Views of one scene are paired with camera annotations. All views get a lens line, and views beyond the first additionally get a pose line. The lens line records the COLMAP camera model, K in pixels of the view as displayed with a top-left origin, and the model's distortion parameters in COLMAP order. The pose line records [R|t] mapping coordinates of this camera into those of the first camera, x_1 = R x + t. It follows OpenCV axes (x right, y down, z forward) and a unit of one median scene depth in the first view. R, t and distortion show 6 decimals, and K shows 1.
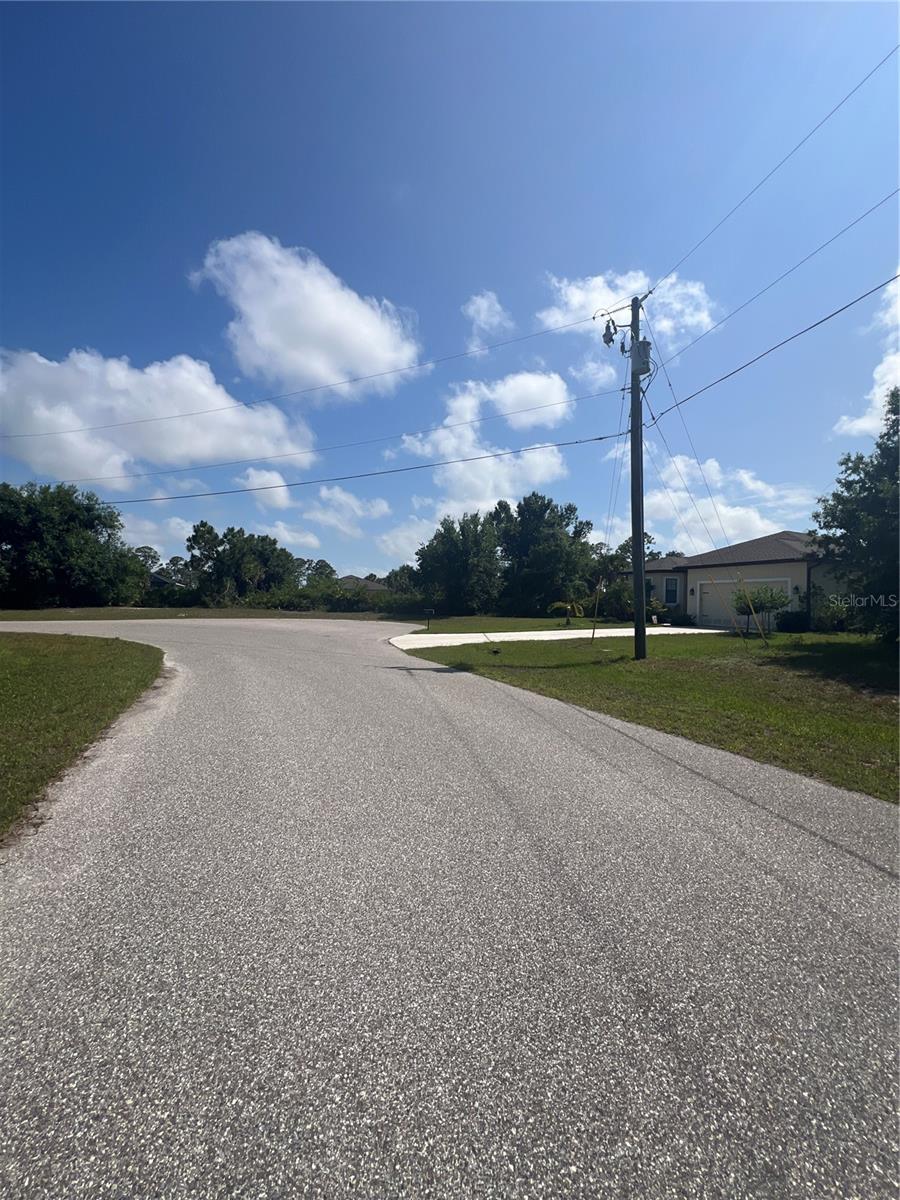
lens RADIAL K [[482.9, 0, 448.3], [0, 482.9, 599.2], [0, 0, 1]] dist [0.000387, 0.000007]
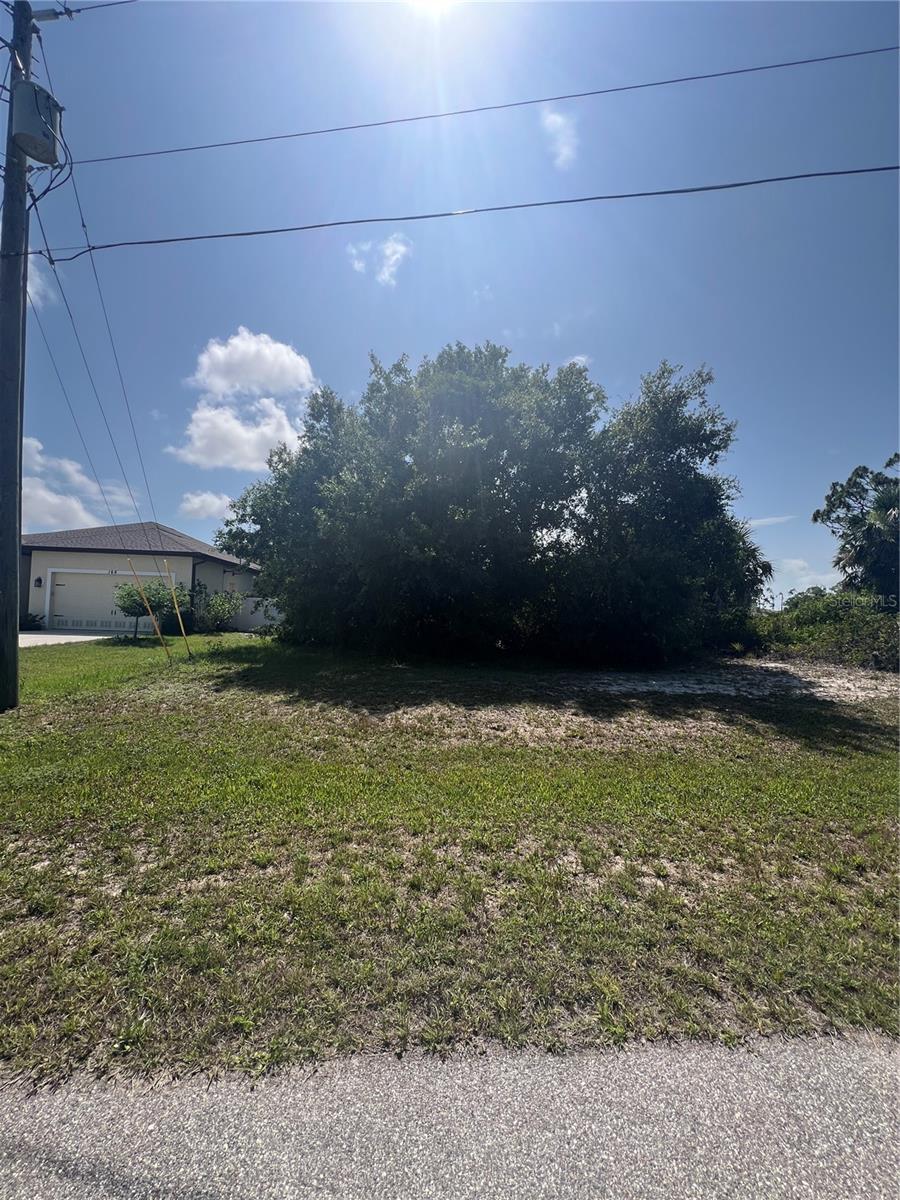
lens RADIAL K [[485.2, 0, 446.8], [0, 485.2, 595.5], [0, 0, 1]] dist [-0.001156, -0.000042]
pose [[0.342076, 0.036503, 0.938963, 0.051978], [-0.035131, 0.999043, -0.026040, 0.002356], [-0.939015, -0.024079, 0.343031, 0.257424]]
